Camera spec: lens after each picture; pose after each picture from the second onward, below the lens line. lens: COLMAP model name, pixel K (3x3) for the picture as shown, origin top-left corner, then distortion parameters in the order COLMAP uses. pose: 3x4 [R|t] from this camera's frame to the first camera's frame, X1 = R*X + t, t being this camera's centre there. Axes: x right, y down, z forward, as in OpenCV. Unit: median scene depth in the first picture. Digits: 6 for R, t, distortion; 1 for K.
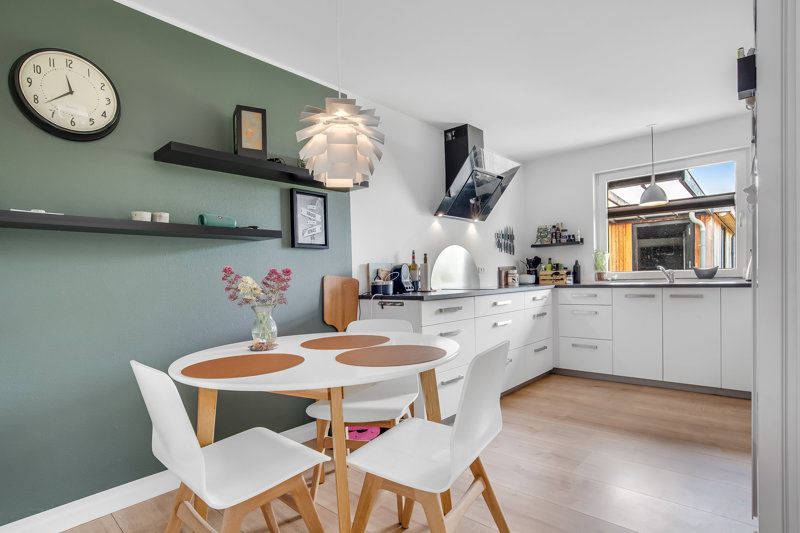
lens RADIAL K [[410.4, 0, 401.0], [0, 410.4, 285.8], [0, 0, 1]] dist [-0.017989, -0.000161]
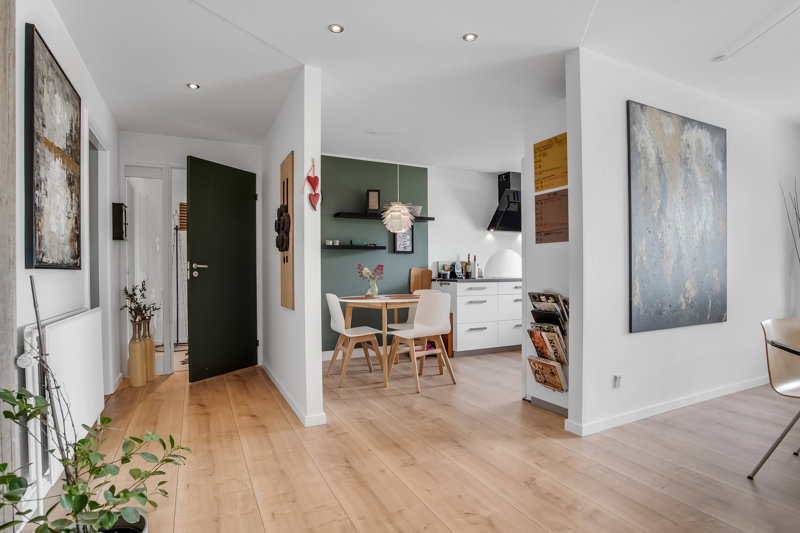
lens RADIAL K [[410.4, 0, 401.0], [0, 410.4, 285.8], [0, 0, 1]] dist [-0.017989, -0.000161]
pose [[0.930533, 0.035166, -0.364516, 0.458615], [-0.026628, 0.999241, 0.028424, 0.006173], [0.365239, -0.016743, 0.930763, -0.775950]]
